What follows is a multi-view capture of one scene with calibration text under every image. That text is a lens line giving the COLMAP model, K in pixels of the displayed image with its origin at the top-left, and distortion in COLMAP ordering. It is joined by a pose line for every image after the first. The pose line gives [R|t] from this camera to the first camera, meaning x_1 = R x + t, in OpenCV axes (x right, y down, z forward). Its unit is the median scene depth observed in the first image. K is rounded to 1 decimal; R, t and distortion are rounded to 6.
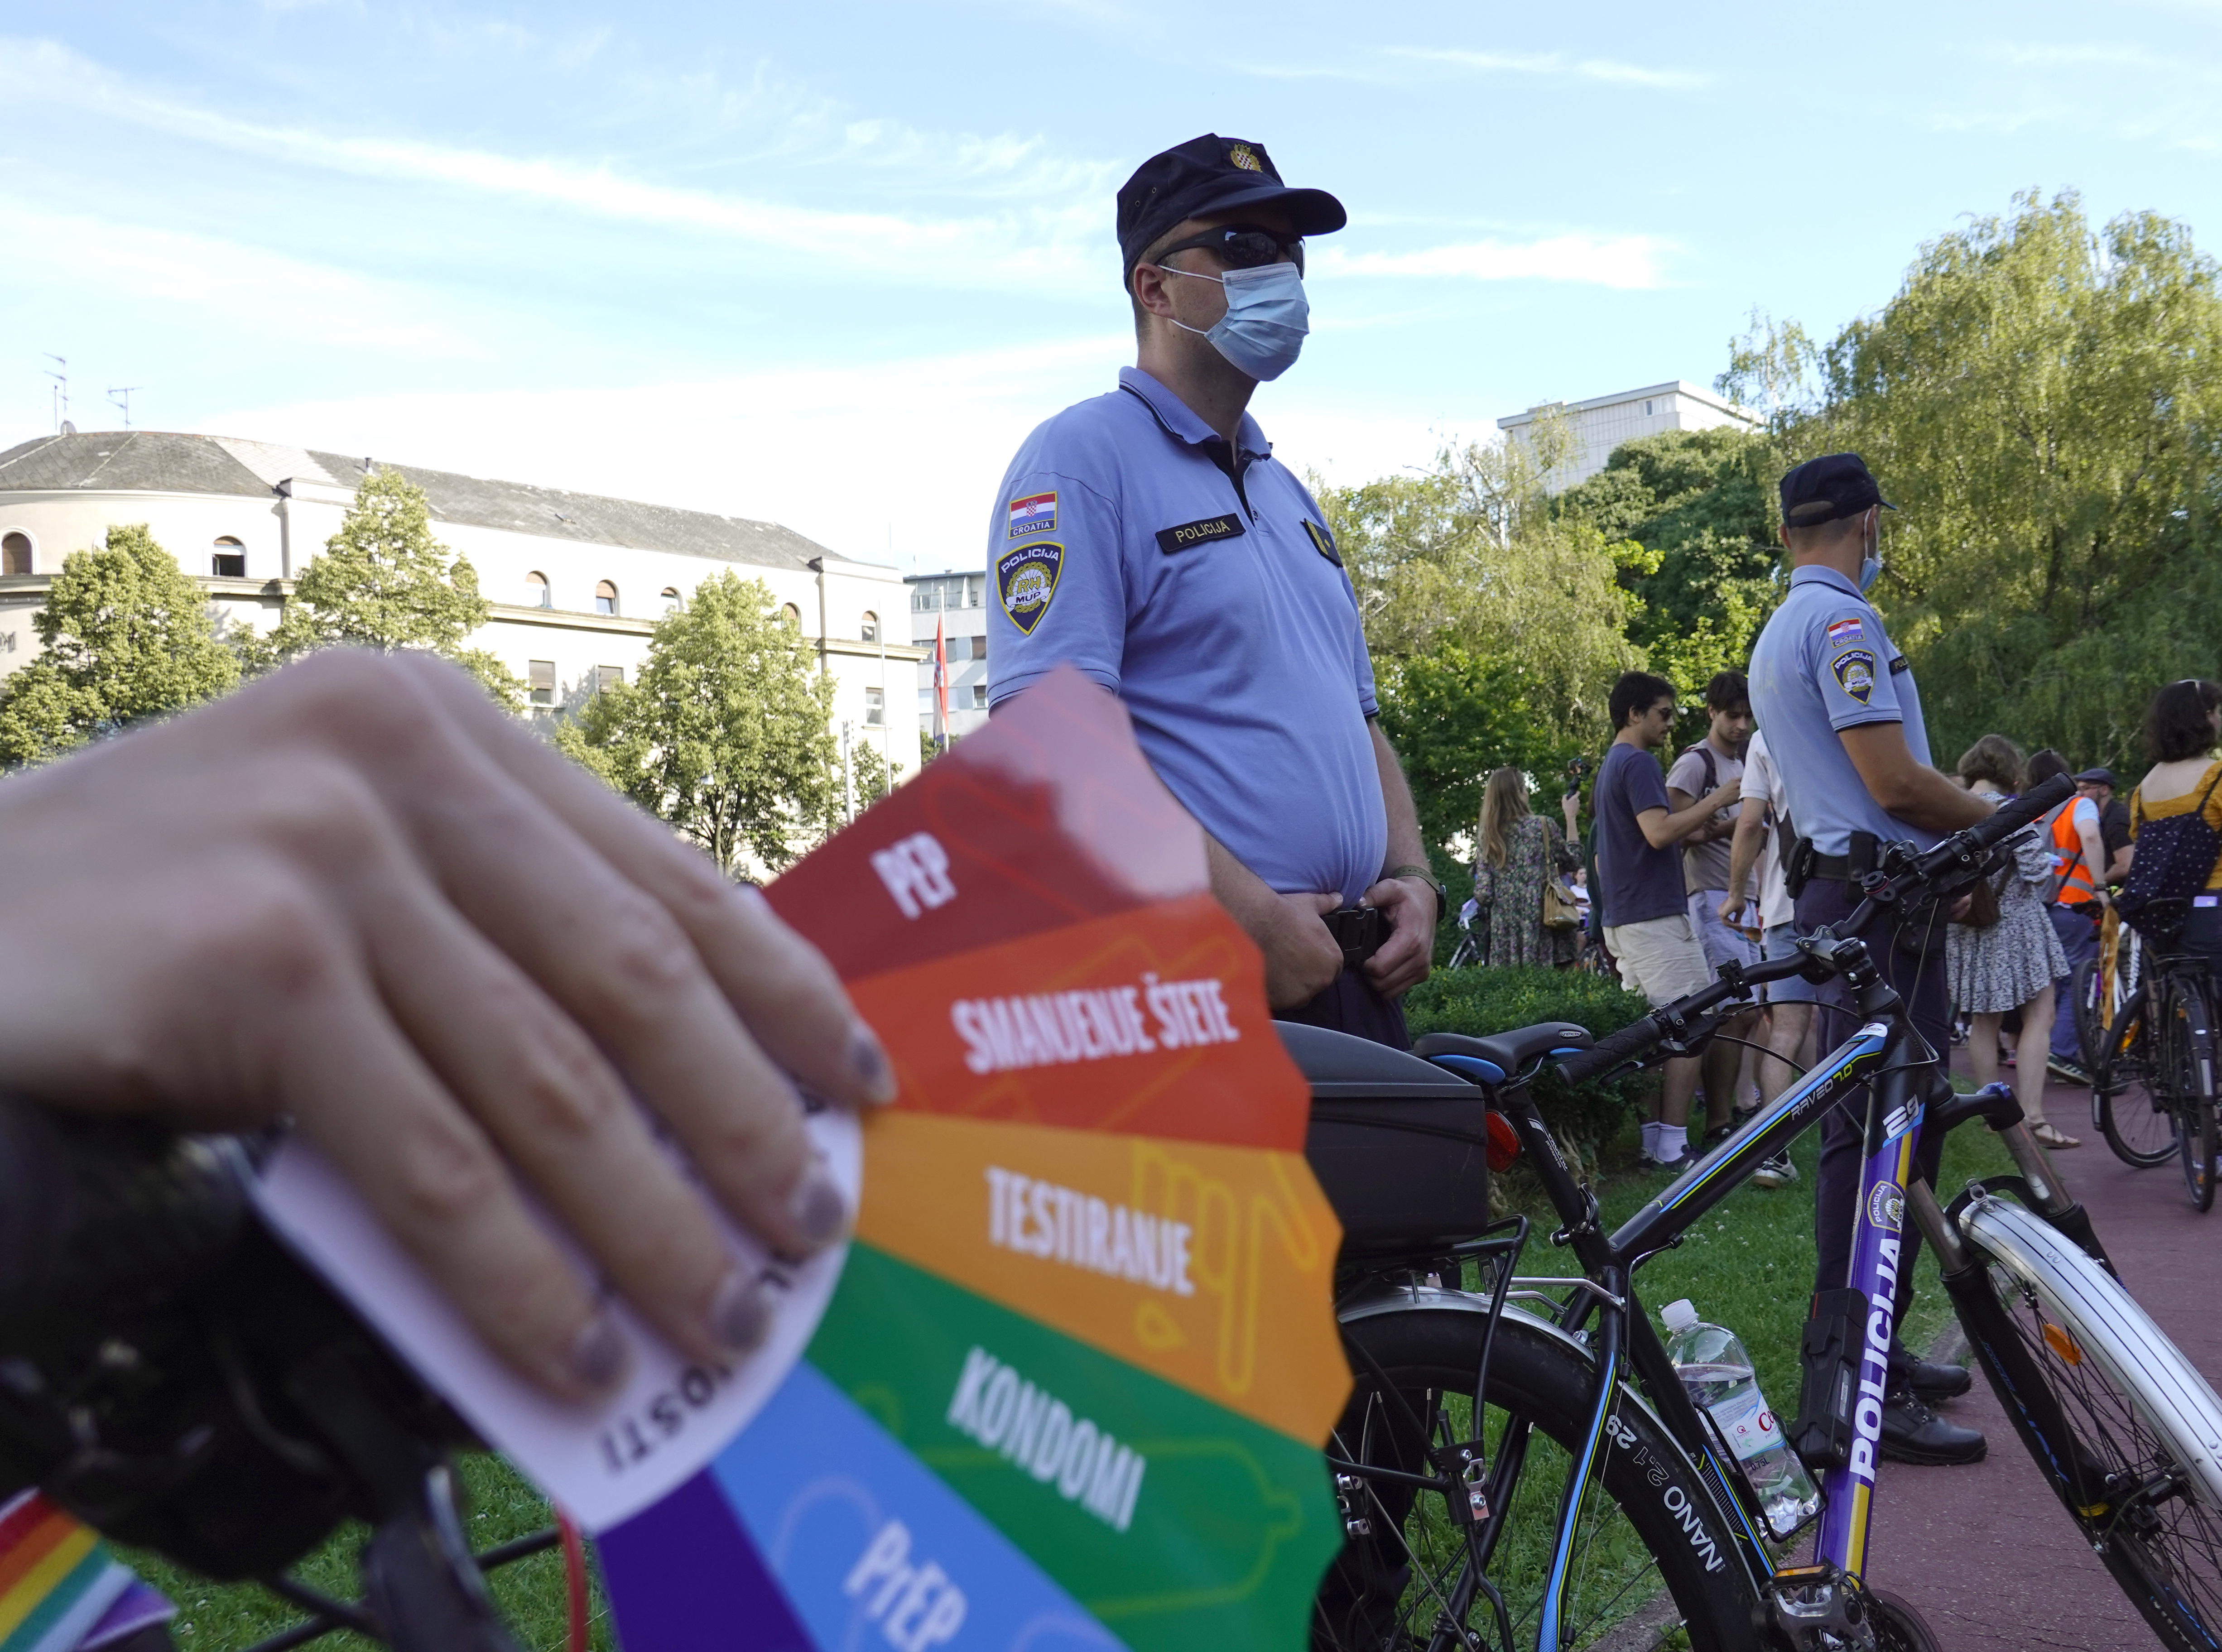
lens RADIAL K [[1936.0, 0, 1111.3], [0, 1936.0, 824.5], [0, 0, 1]] dist [-0.005190, -0.001497]
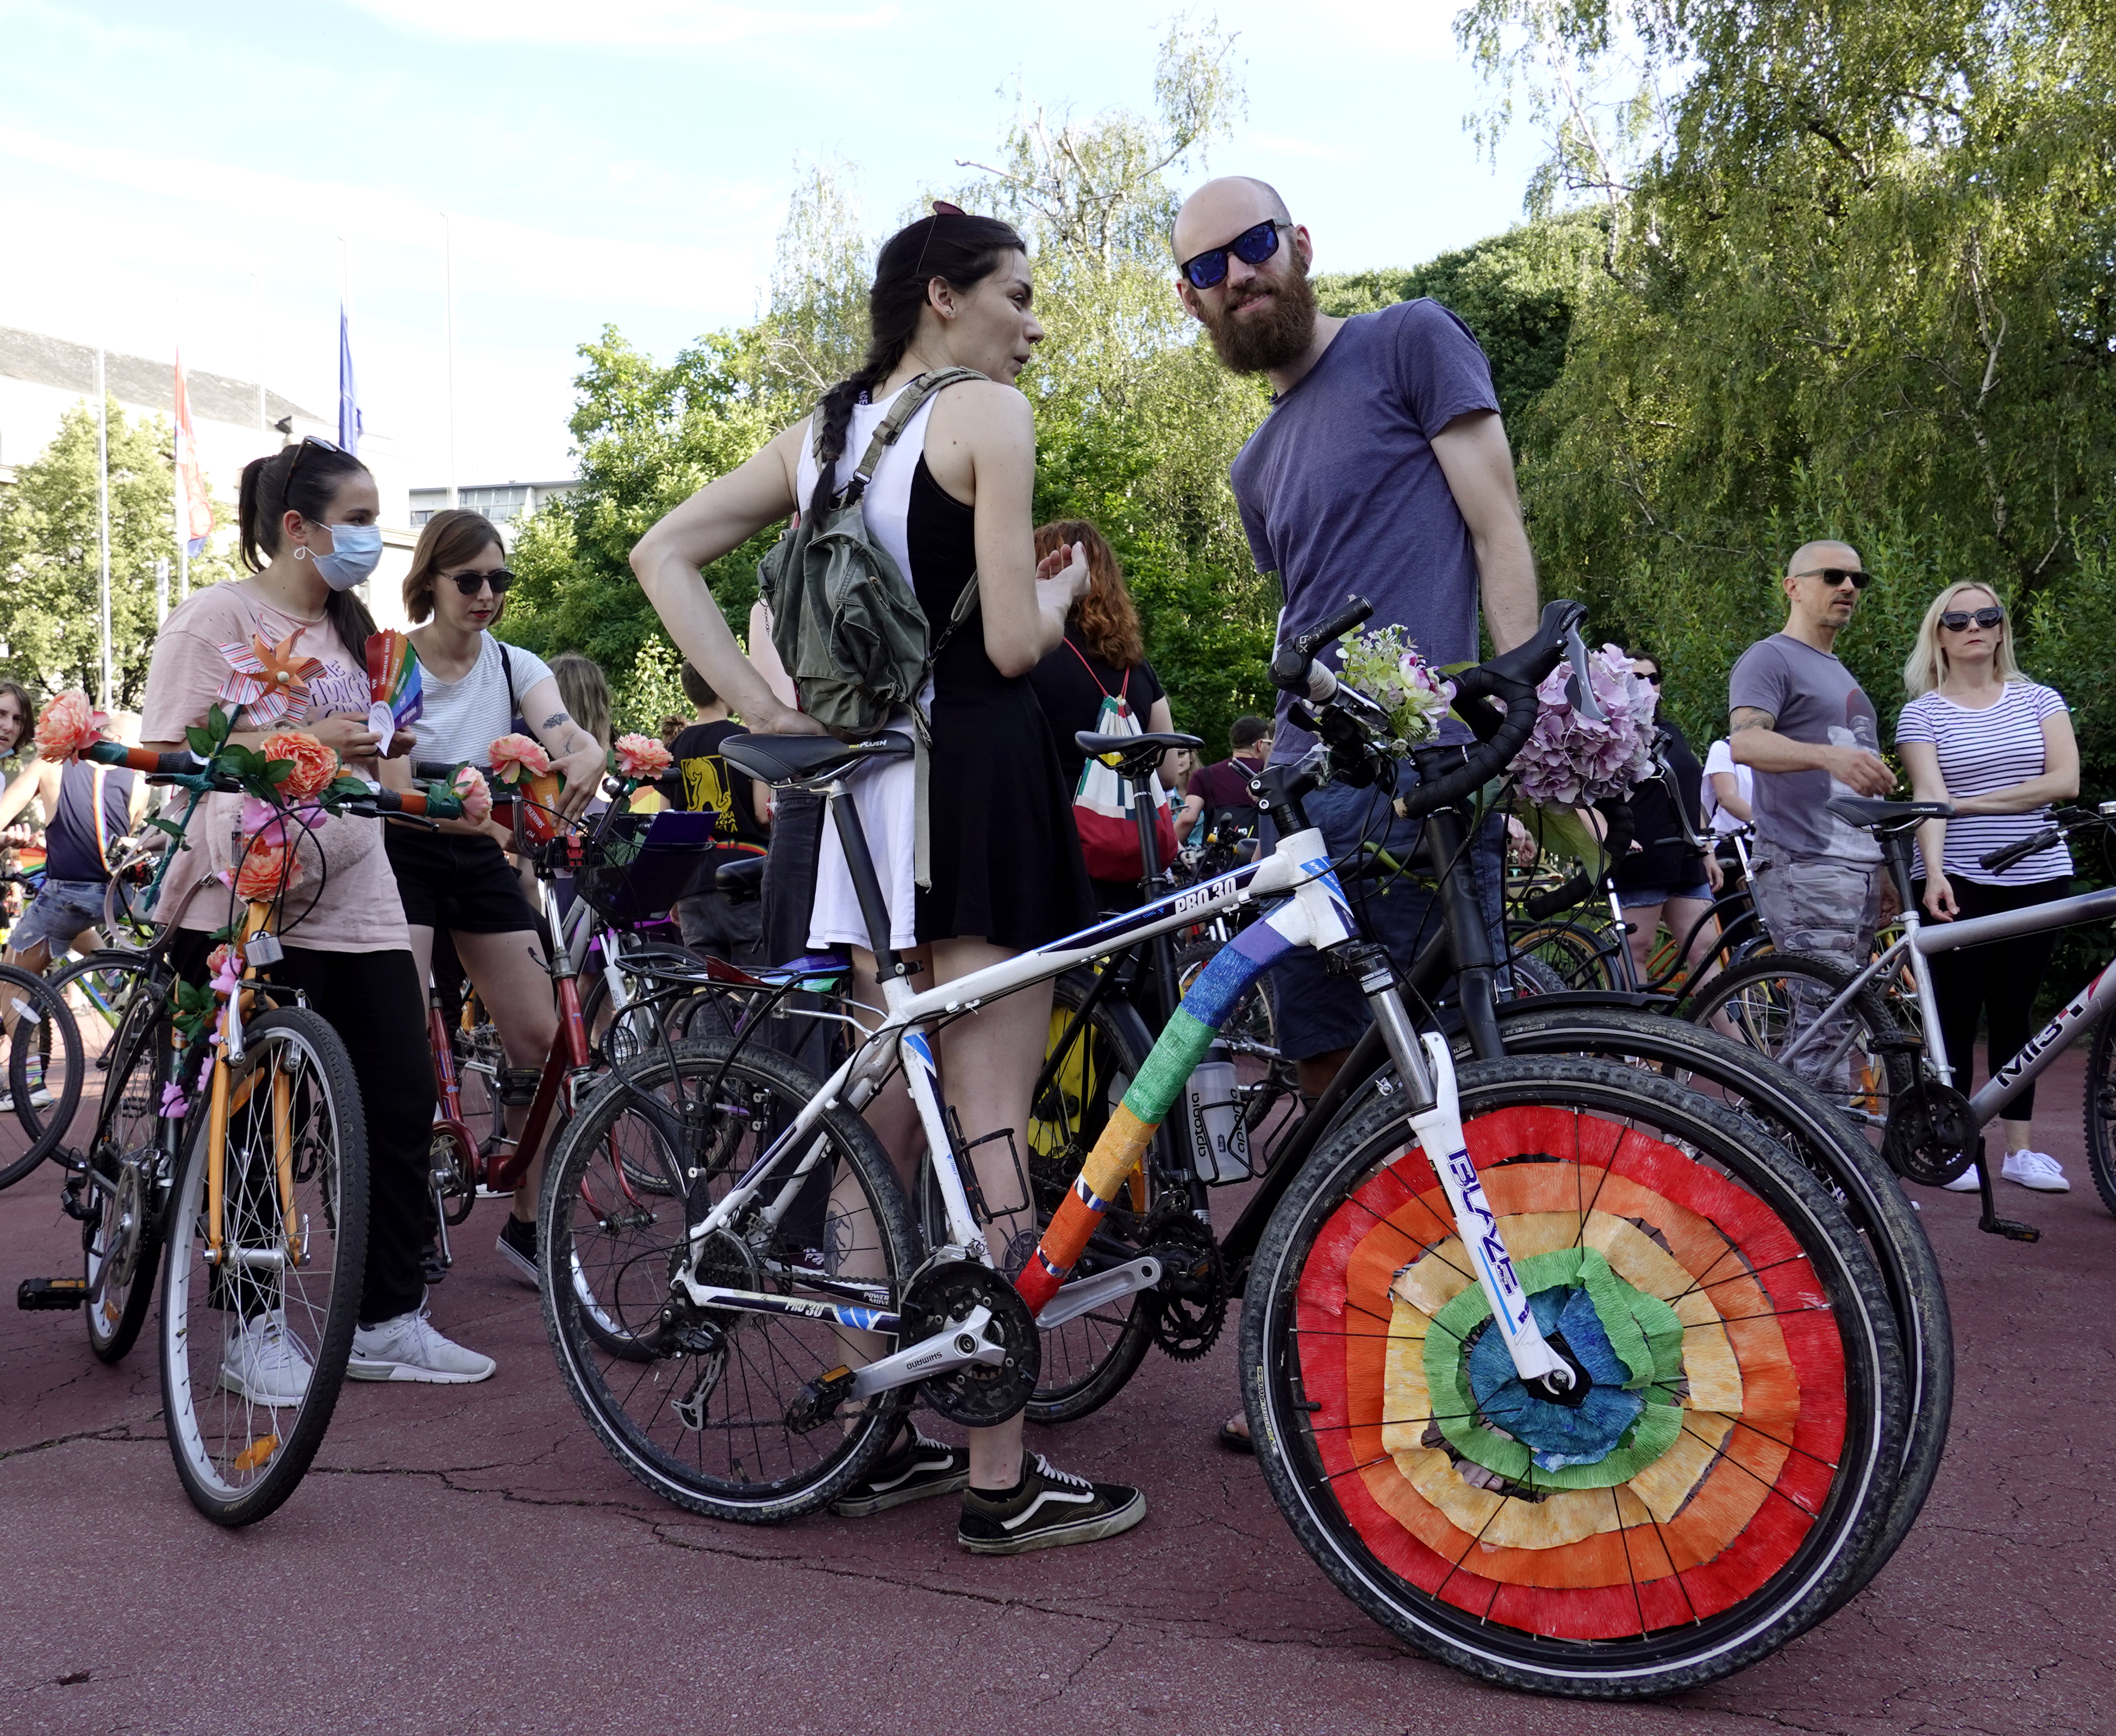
lens RADIAL K [[1618.3, 0, 1057.8], [0, 1618.3, 869.6], [0, 0, 1]] dist [0.001350, 0.000347]
pose [[0.986368, 0.025497, 0.162567, 0.104633], [-0.032414, 0.998672, 0.040041, 0.022199], [-0.161330, -0.044764, 0.985885, 0.471915]]
